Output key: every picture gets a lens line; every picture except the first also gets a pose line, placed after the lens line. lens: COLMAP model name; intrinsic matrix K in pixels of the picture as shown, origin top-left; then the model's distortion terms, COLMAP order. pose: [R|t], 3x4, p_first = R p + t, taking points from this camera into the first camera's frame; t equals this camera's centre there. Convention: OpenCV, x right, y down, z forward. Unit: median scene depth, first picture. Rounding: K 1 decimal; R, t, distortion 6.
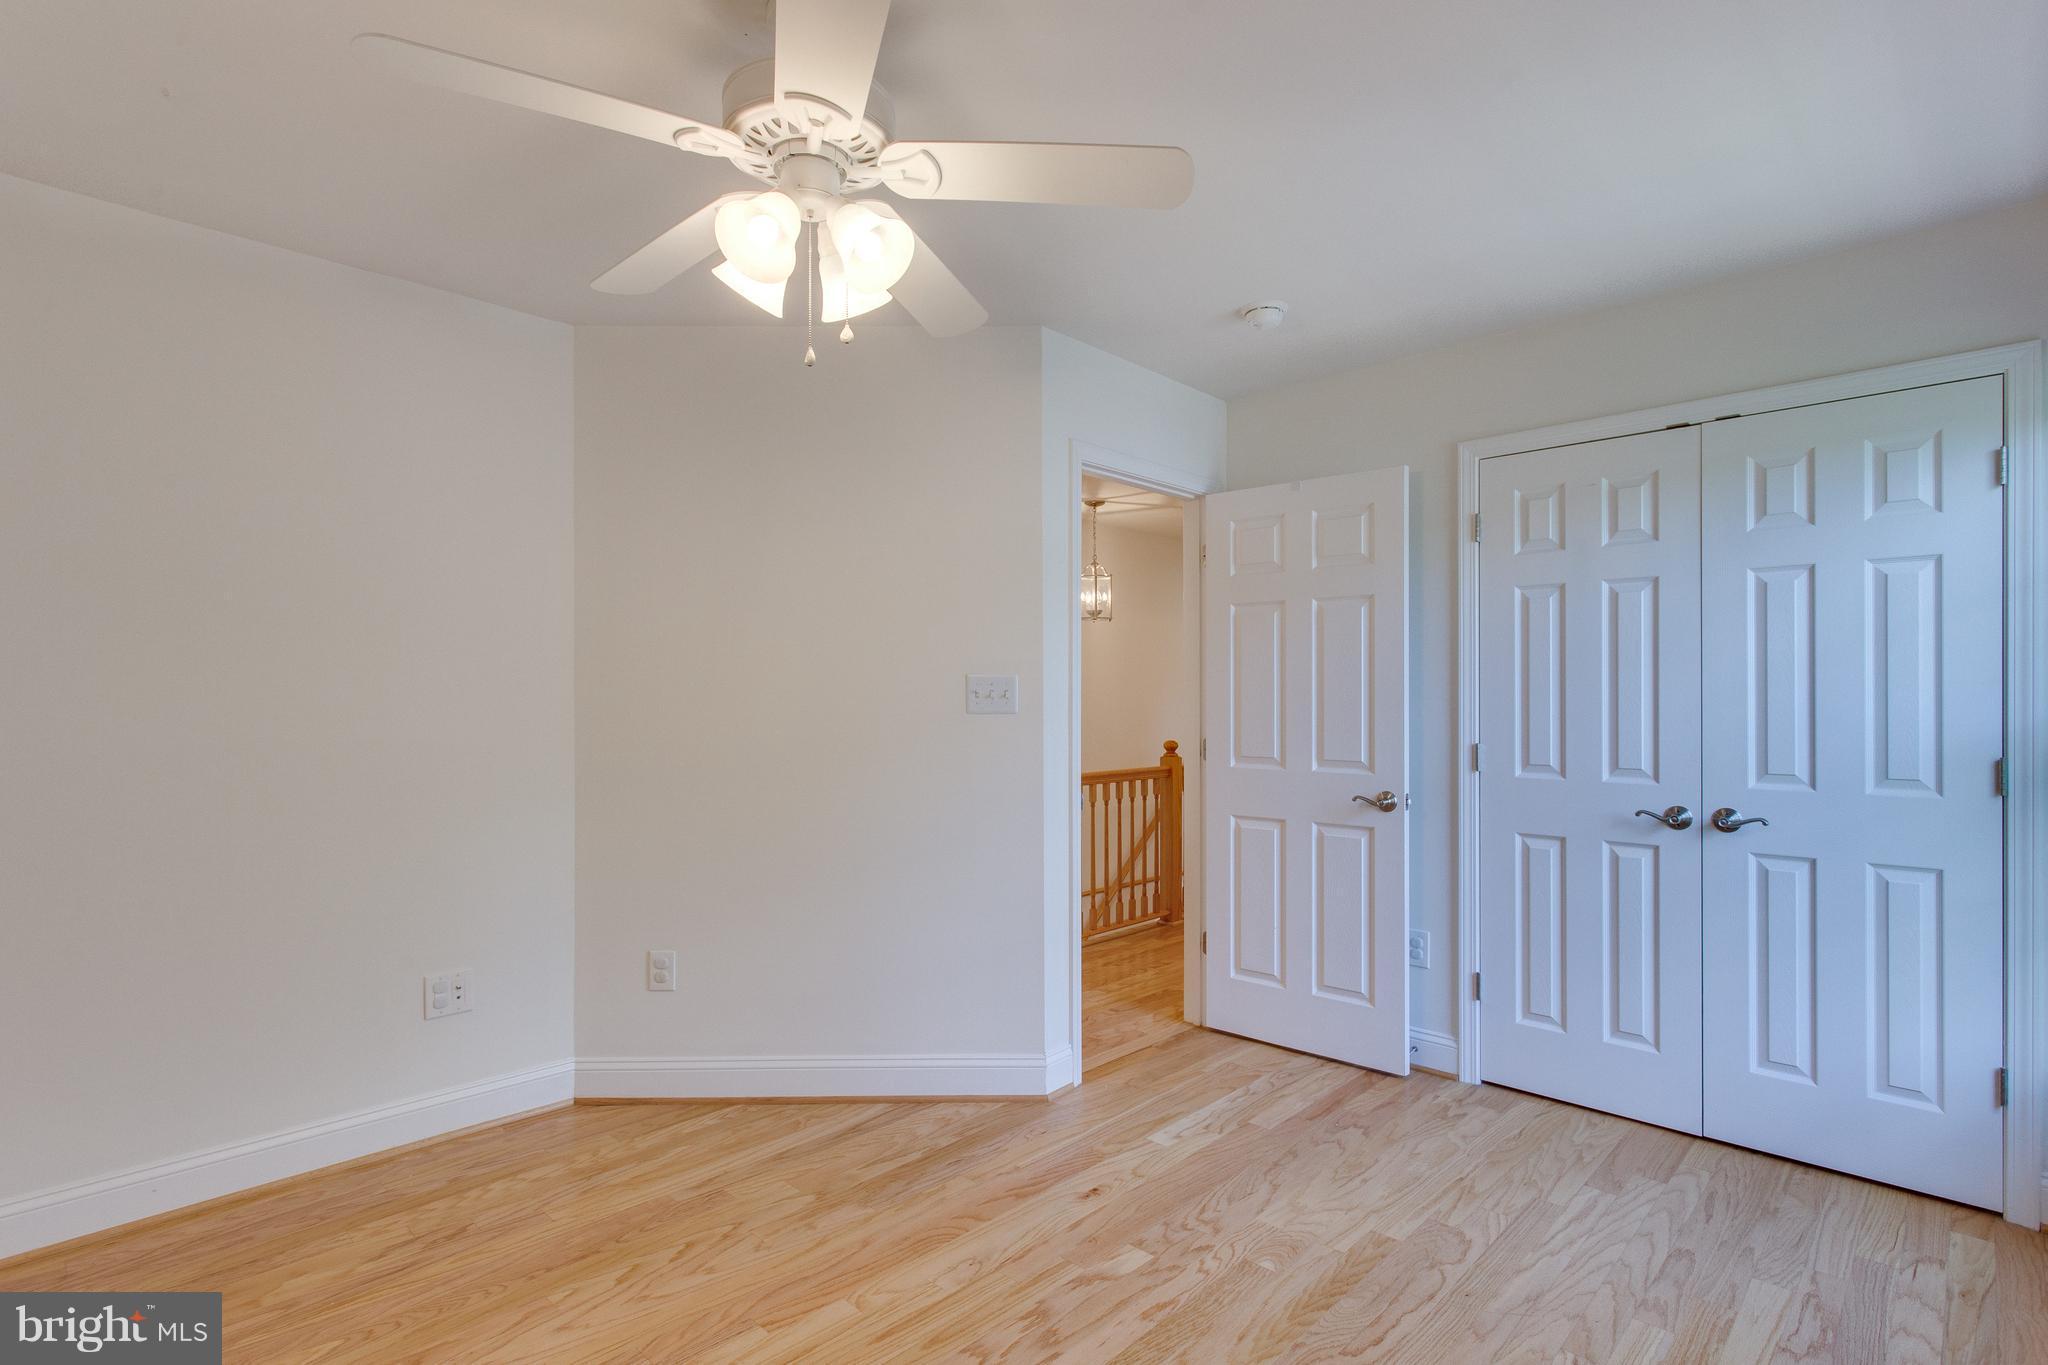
lens RADIAL K [[986.3, 0, 1014.7], [0, 986.3, 691.8], [0, 0, 1]] dist [0.004883, -0.000246]
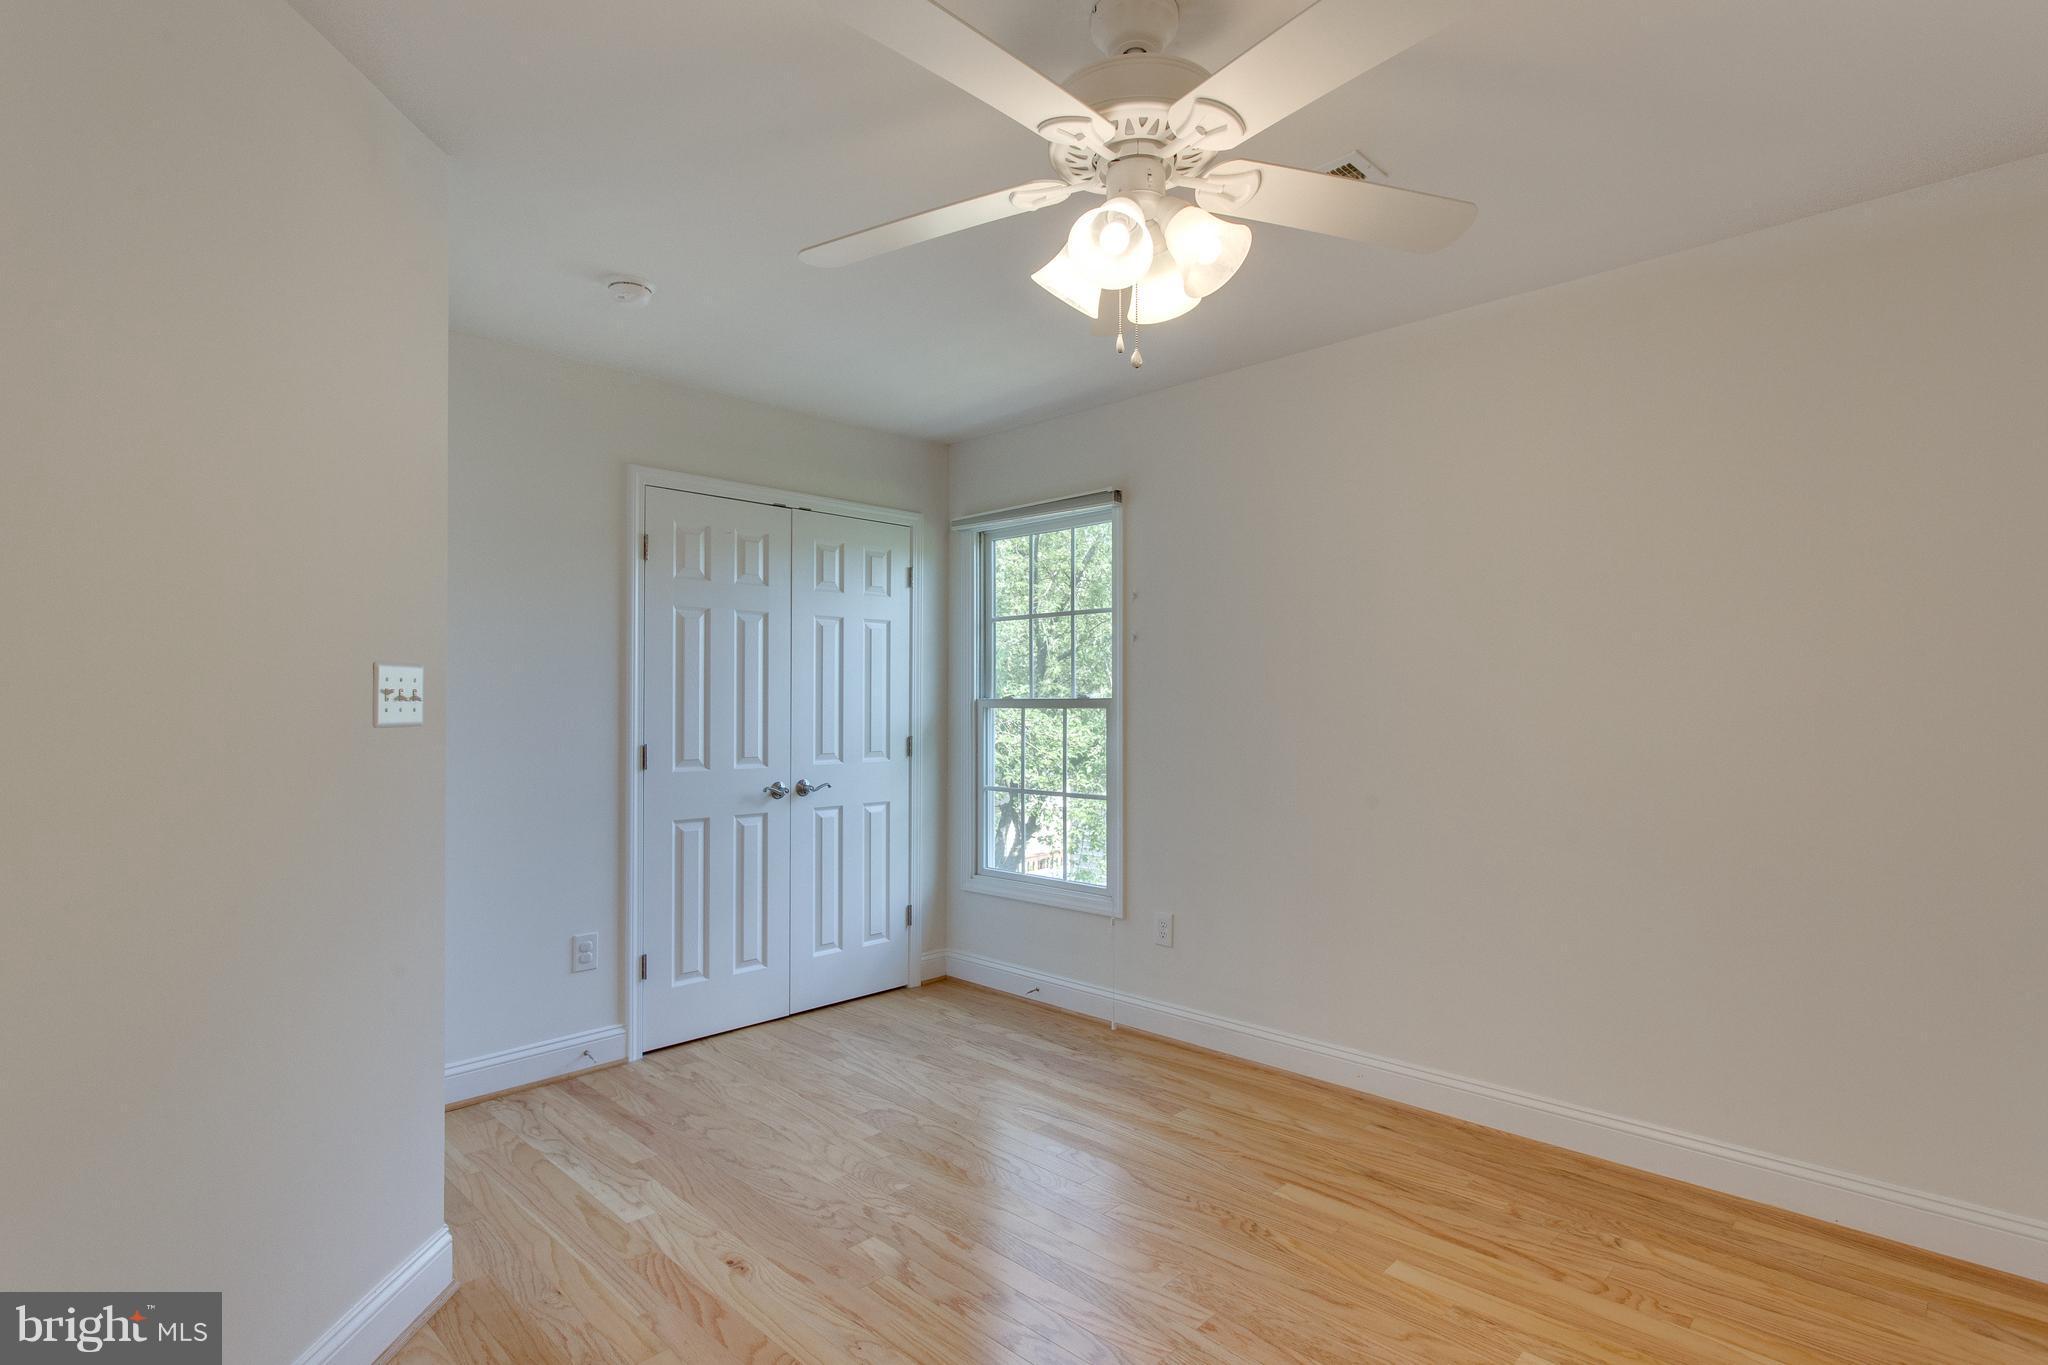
lens RADIAL K [[986.3, 0, 1023.8], [0, 986.3, 689.9], [0, 0, 1]] dist [0.004883, -0.000246]
pose [[0.021943, 0.013343, 0.999670, -0.713580], [-0.005701, 0.999896, -0.013221, 0.004450], [-0.999743, -0.005409, 0.022017, 0.645319]]
